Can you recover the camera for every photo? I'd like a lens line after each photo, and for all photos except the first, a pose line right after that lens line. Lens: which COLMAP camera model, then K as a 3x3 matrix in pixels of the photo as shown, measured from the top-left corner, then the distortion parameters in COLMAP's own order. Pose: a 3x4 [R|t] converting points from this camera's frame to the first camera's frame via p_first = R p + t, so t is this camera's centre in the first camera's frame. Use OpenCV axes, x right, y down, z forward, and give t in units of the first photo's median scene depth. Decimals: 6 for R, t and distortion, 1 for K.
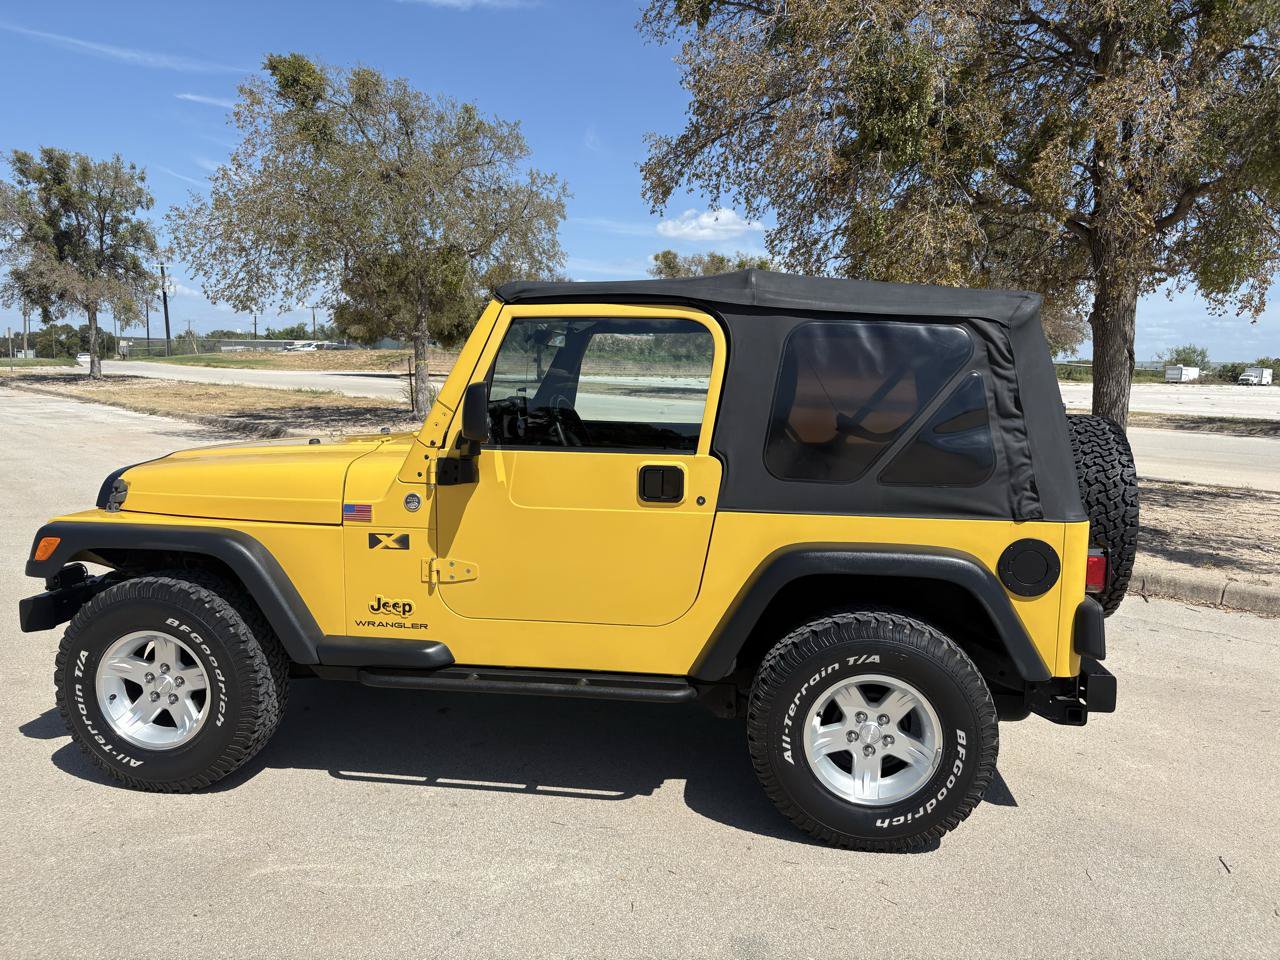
lens RADIAL K [[973.4, 0, 639.6], [0, 973.4, 490.2], [0, 0, 1]] dist [0.044247, -0.050203]
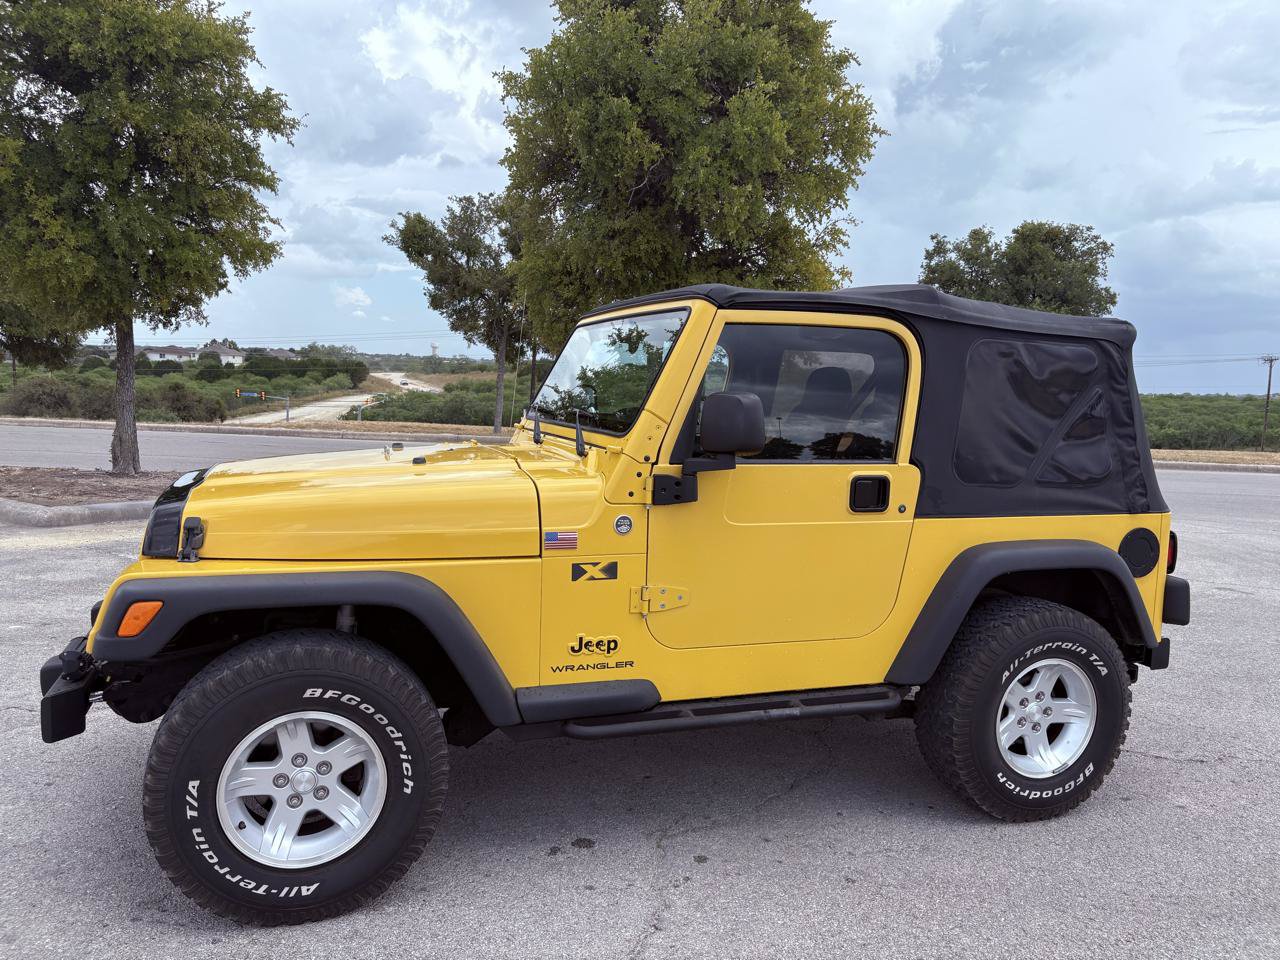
lens RADIAL K [[973.4, 0, 635.1], [0, 973.4, 480.7], [0, 0, 1]] dist [0.044247, -0.050203]
pose [[0.890244, -0.031636, 0.454383, -0.616010], [0.041430, 0.999074, -0.011611, -0.017308], [-0.453595, 0.029162, 0.890731, 0.200733]]
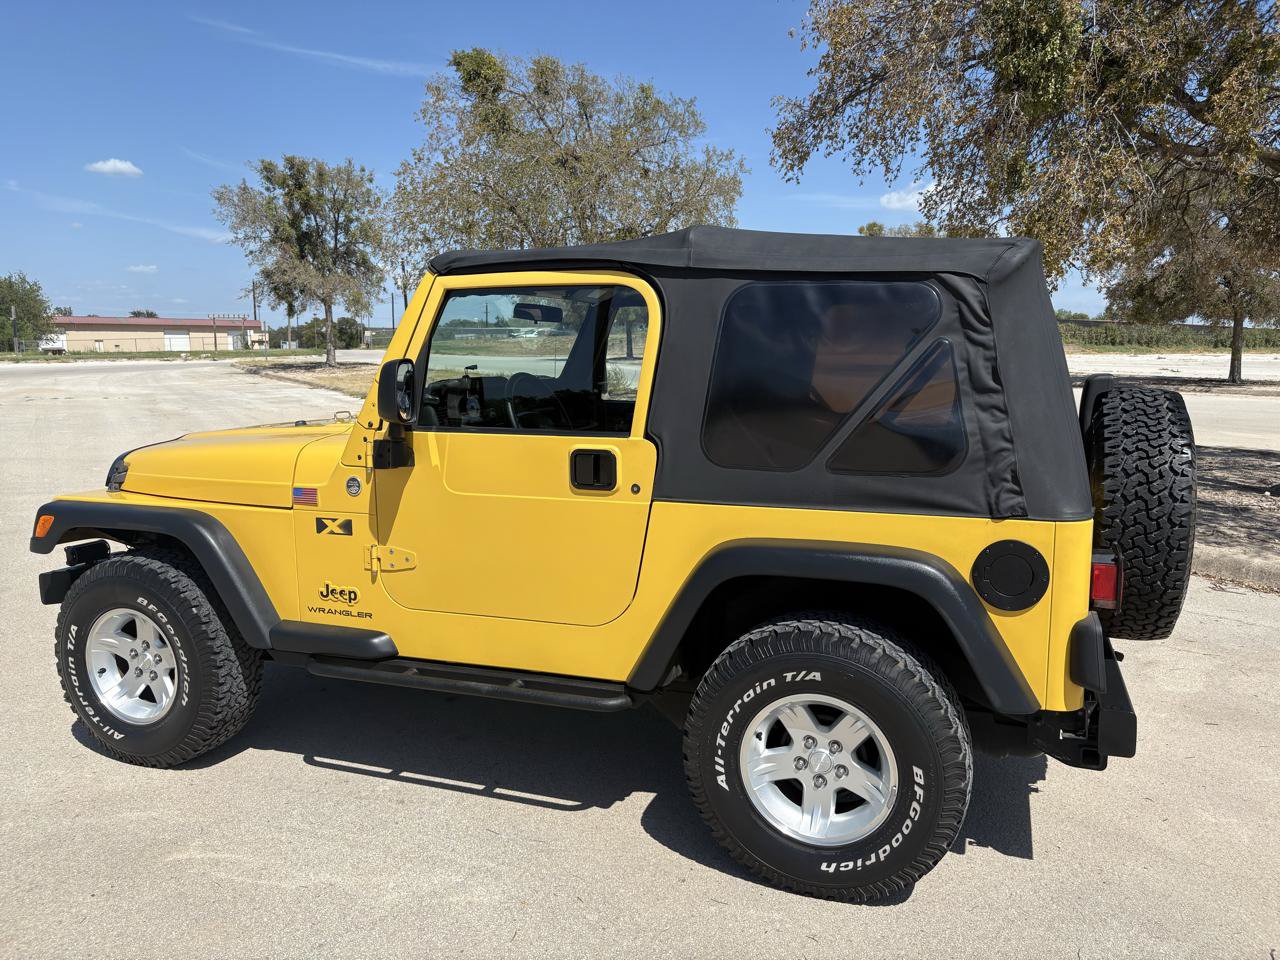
lens RADIAL K [[973.4, 0, 639.6], [0, 973.4, 487.9], [0, 0, 1]] dist [0.044247, -0.050203]
pose [[0.975398, 0.012366, -0.220103, 0.250318], [-0.008653, 0.999804, 0.017823, -0.005629], [0.220280, -0.015480, 0.975314, 0.121436]]
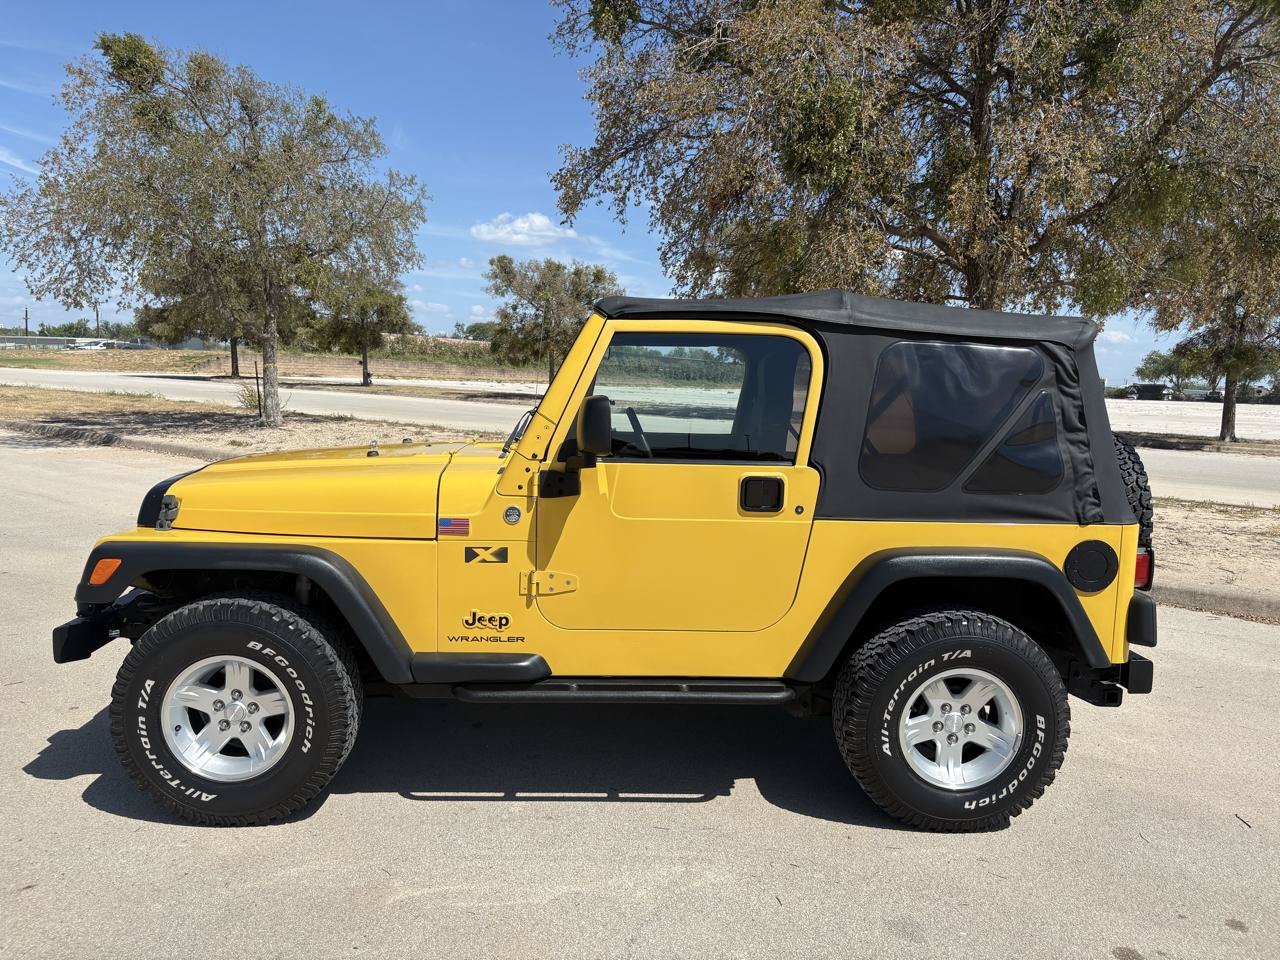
lens RADIAL K [[973.4, 0, 636.0], [0, 973.4, 487.6], [0, 0, 1]] dist [0.044247, -0.050203]
pose [[0.982786, -0.009465, 0.184505, -0.287520], [0.010990, 0.999913, -0.007247, -0.006984], [-0.184420, 0.009150, 0.982805, -0.000284]]
